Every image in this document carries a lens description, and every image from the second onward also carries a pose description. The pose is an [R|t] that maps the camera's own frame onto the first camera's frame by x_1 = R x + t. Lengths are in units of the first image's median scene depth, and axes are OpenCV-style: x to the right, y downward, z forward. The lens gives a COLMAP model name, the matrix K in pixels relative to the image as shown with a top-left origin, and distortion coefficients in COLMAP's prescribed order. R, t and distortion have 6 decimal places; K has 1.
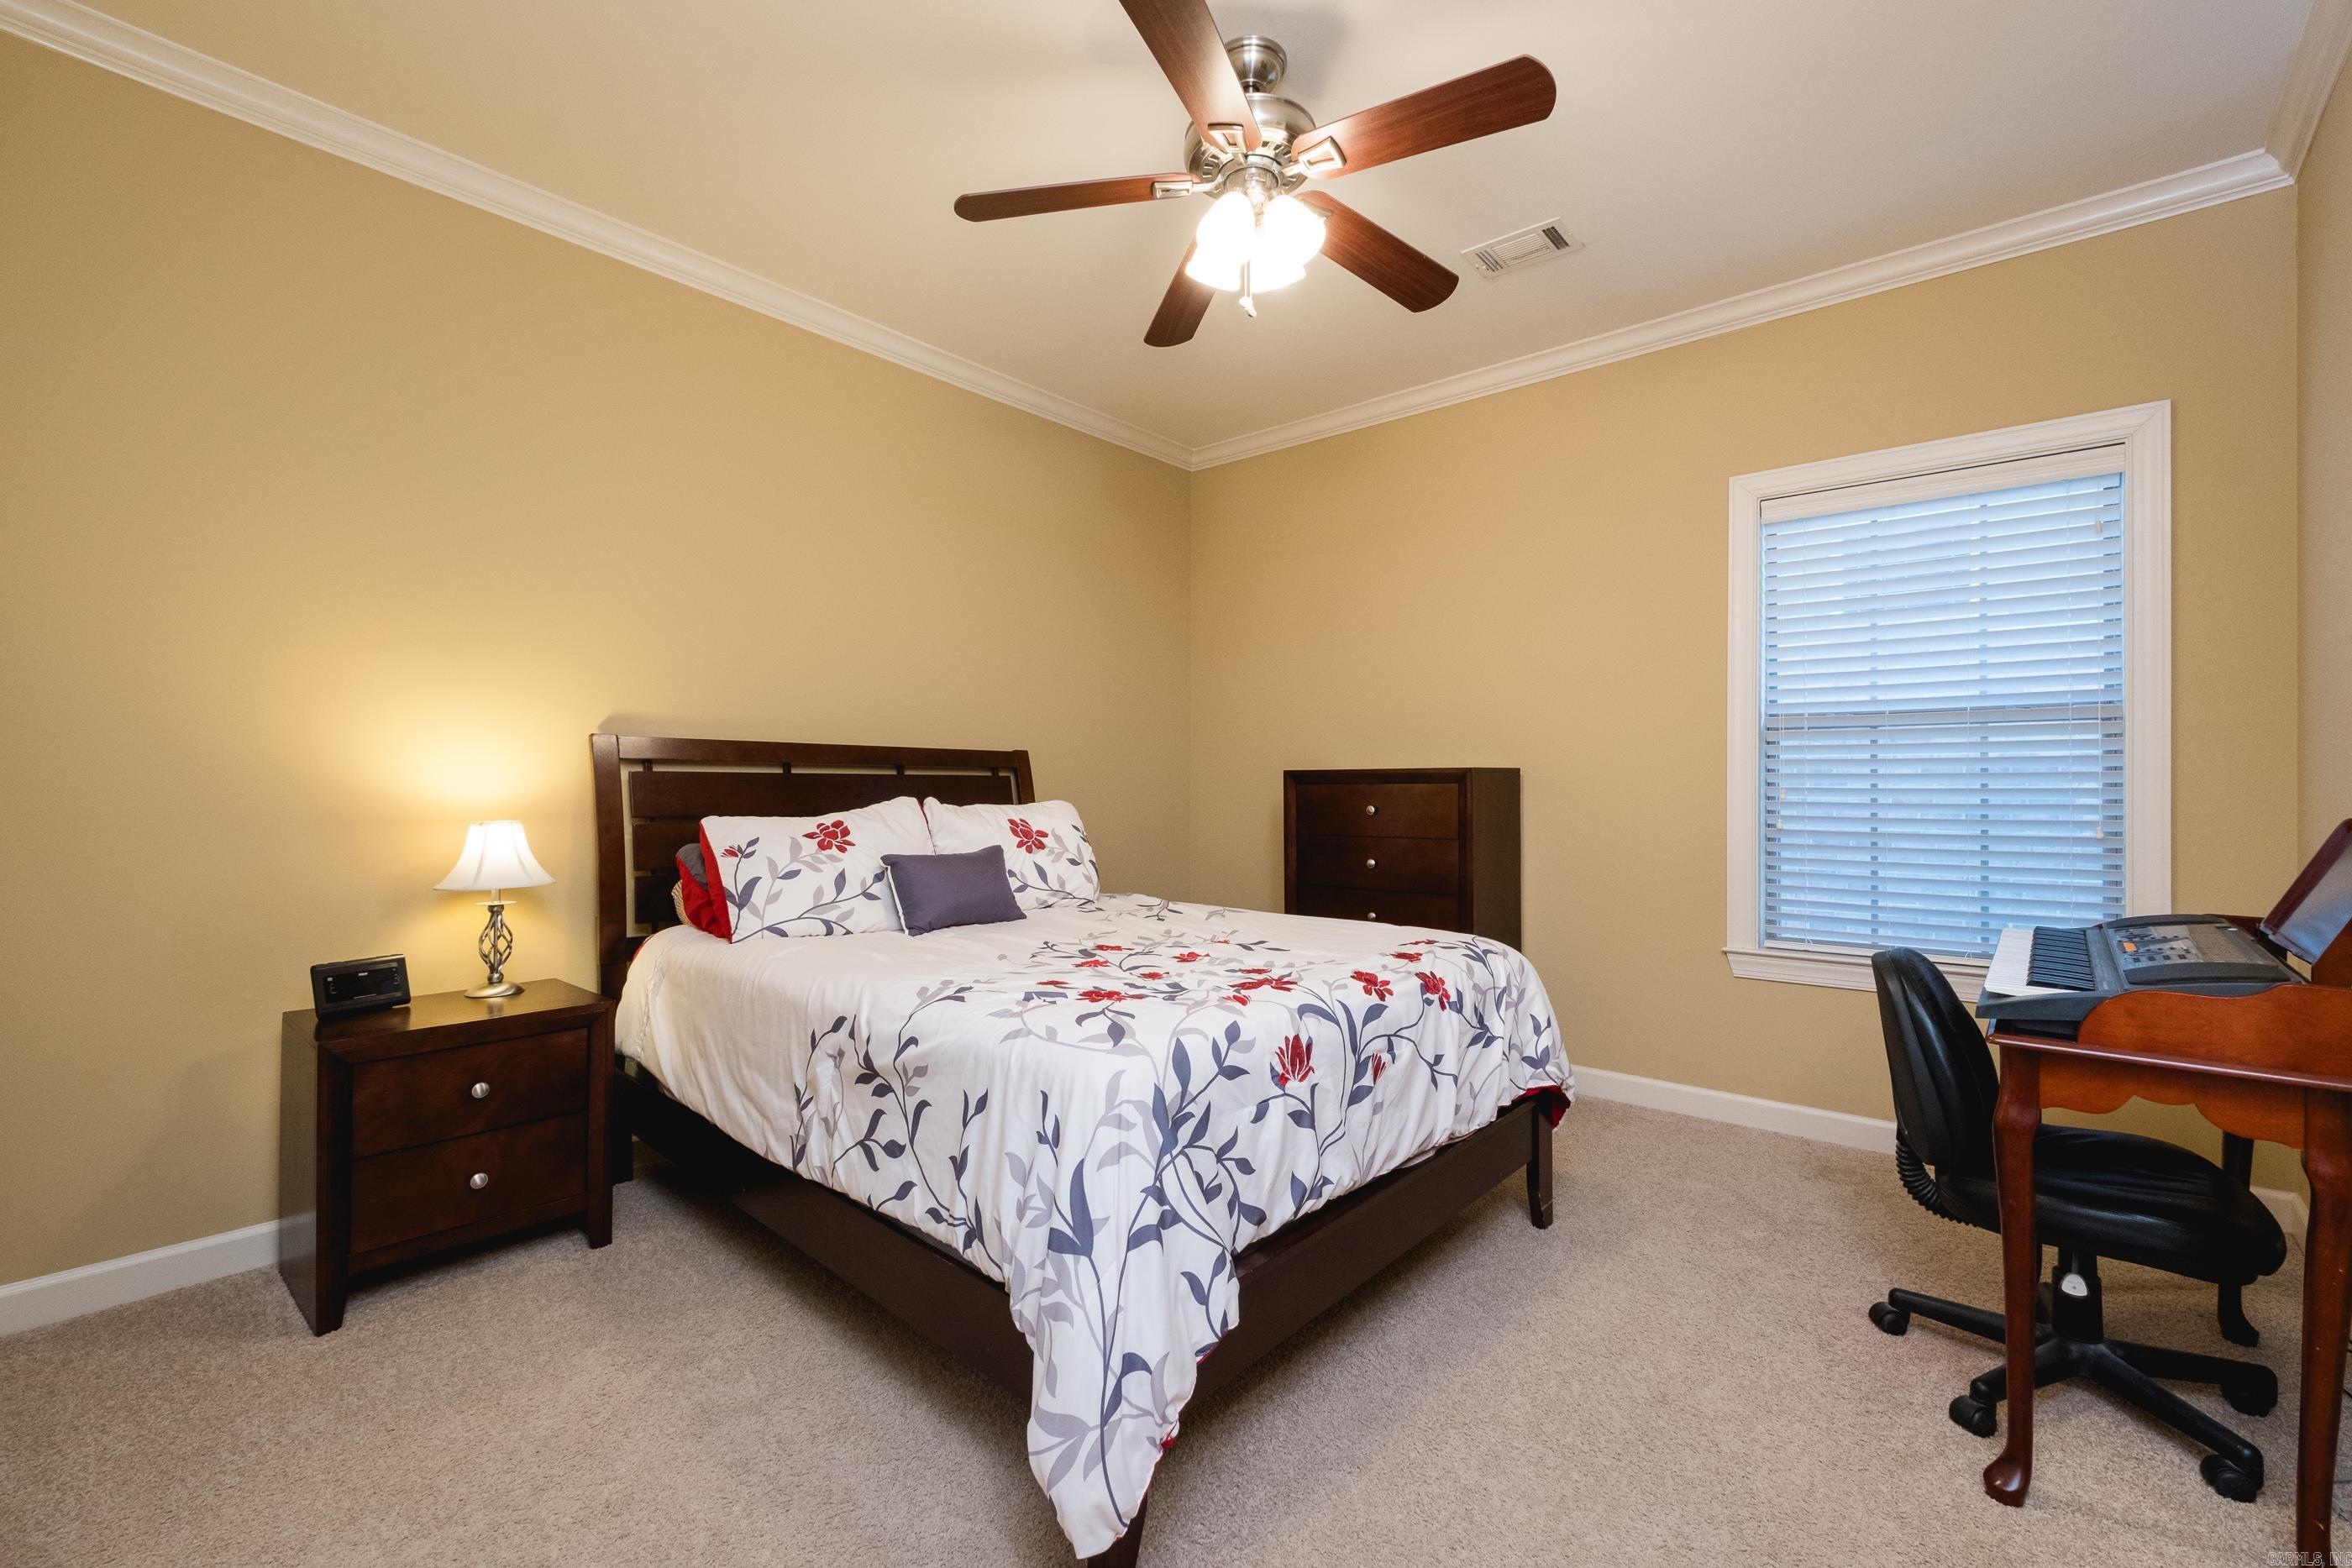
lens RADIAL K [[1005.3, 0, 1175.7], [0, 1005.3, 791.9], [0, 0, 1]] dist [-0.001895, 0.000011]
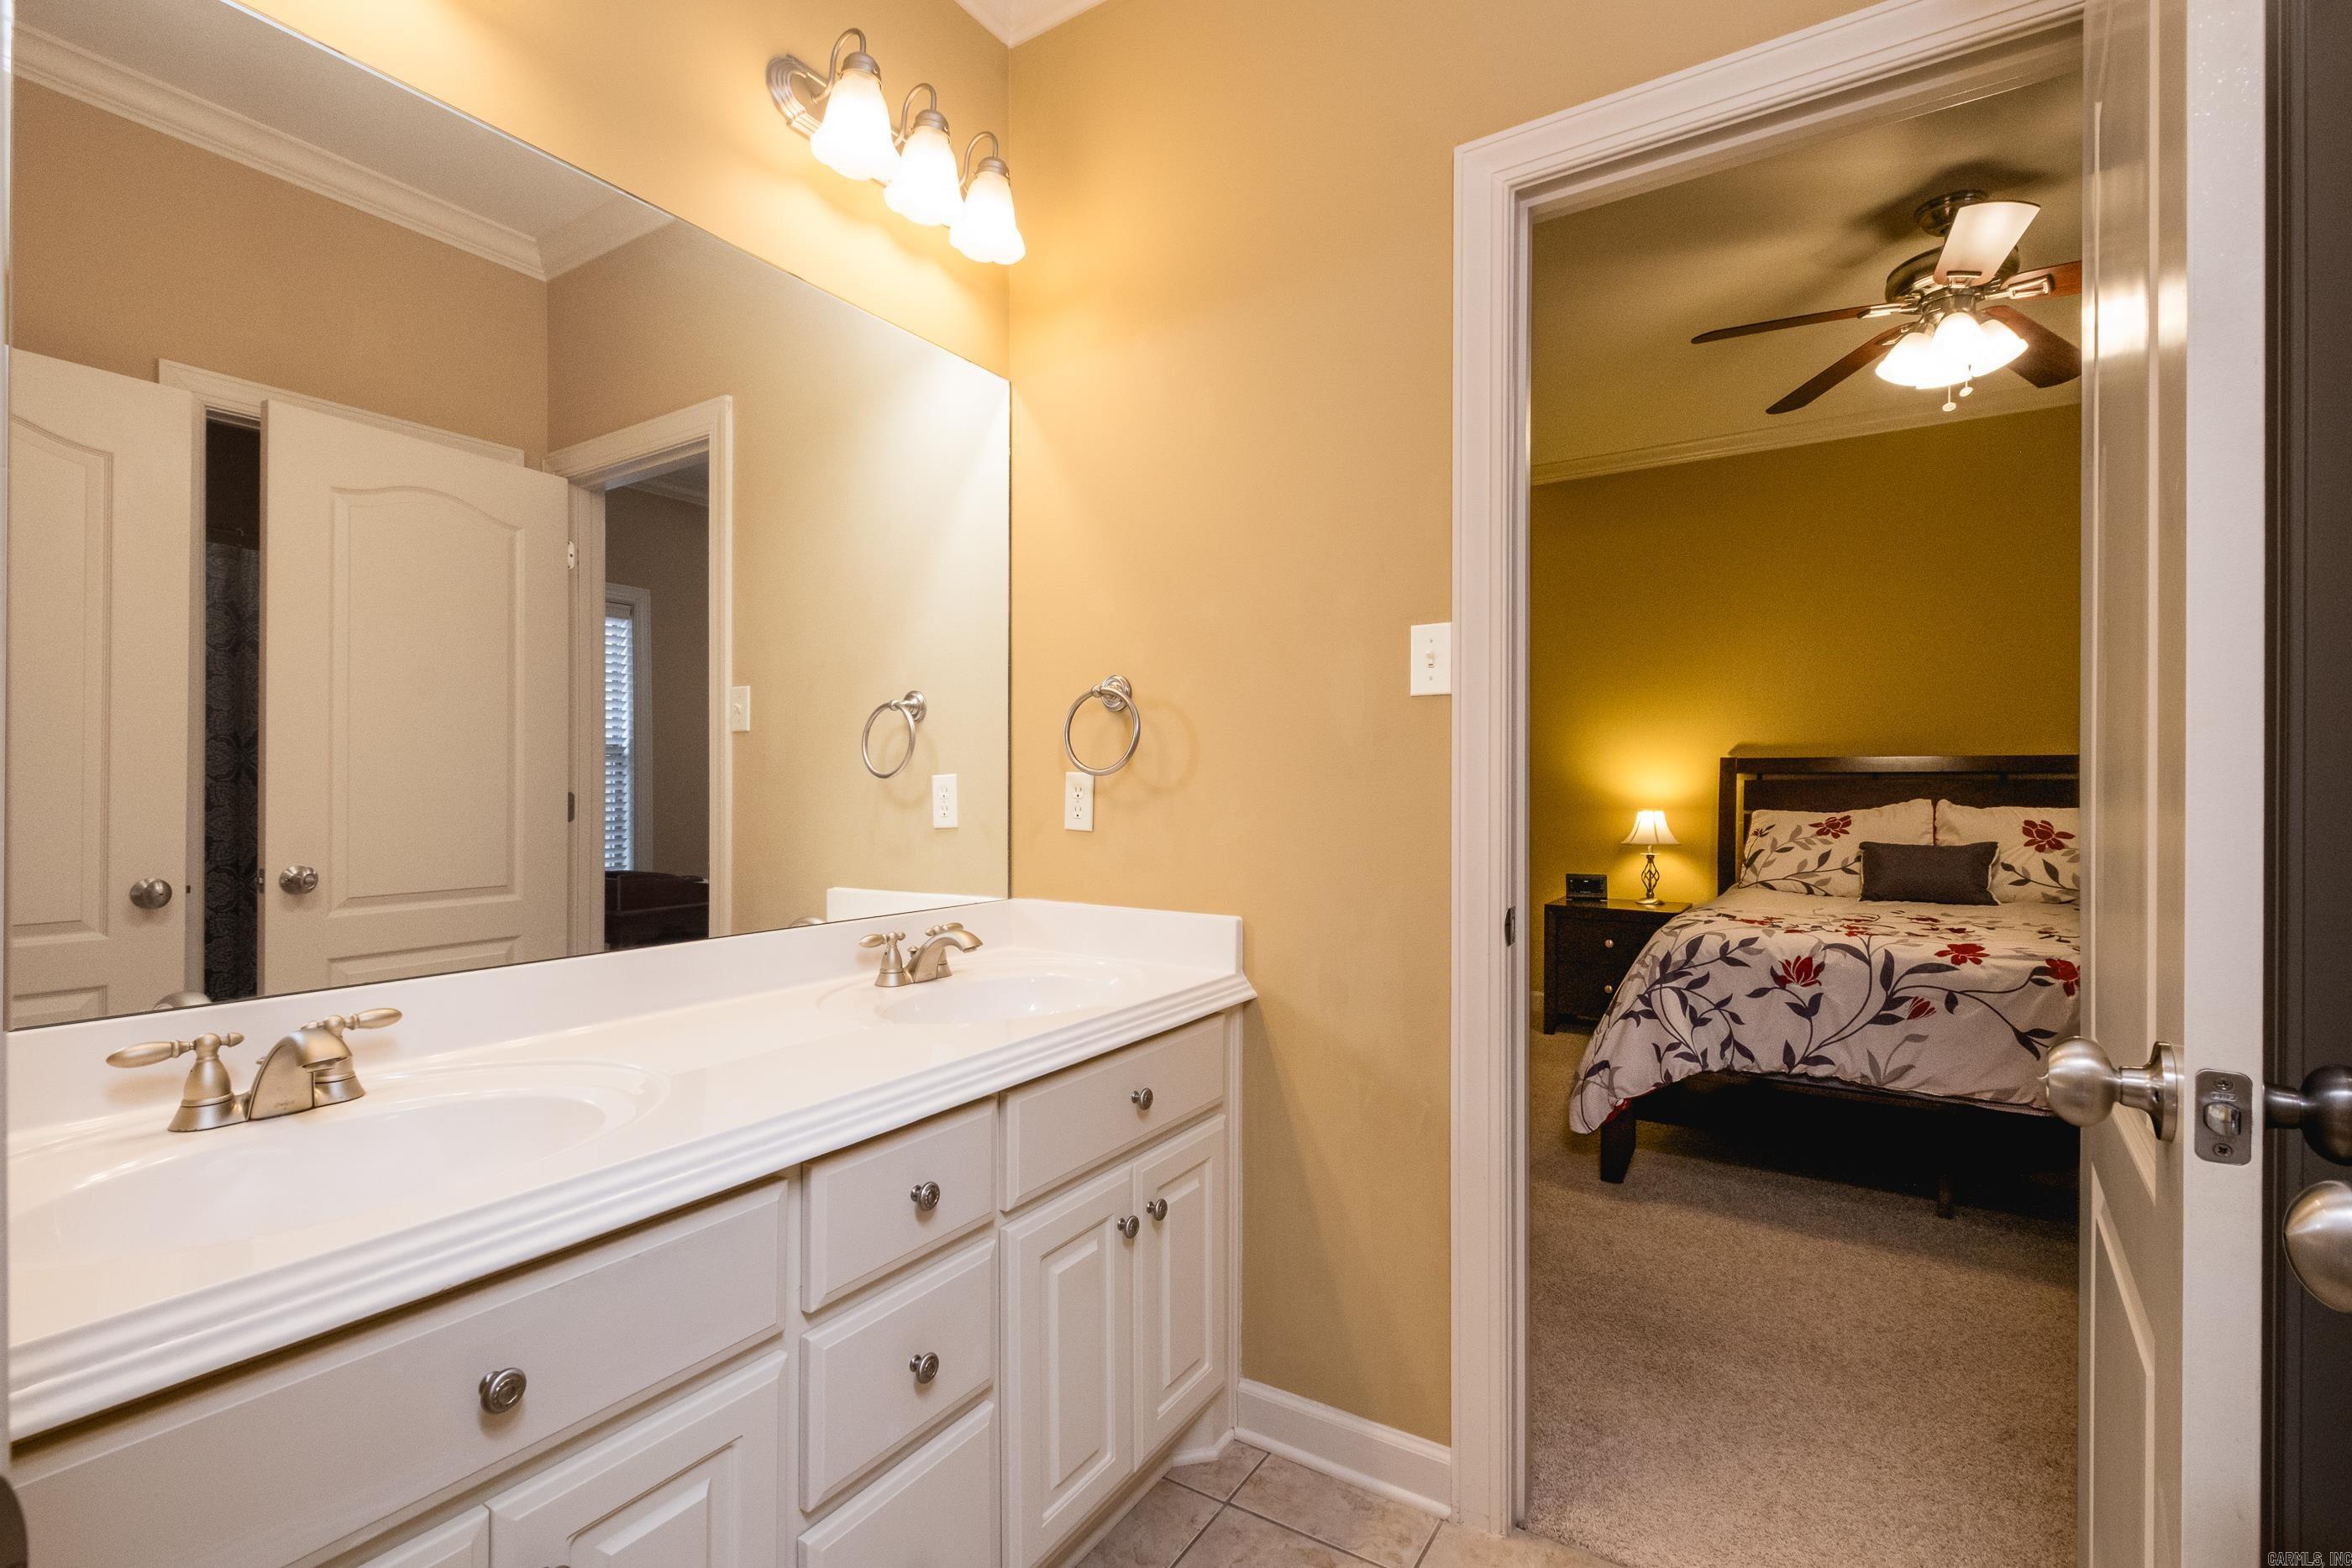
lens RADIAL K [[1030.9, 0, 1189.1], [0, 1030.9, 787.7], [0, 0, 1]] dist [0.004943, -0.002862]
pose [[0.143845, 0.000573, -0.989600, 1.040411], [-0.003731, 0.999993, 0.000037, -0.006894], [0.989593, 0.003686, 0.143846, -0.099808]]
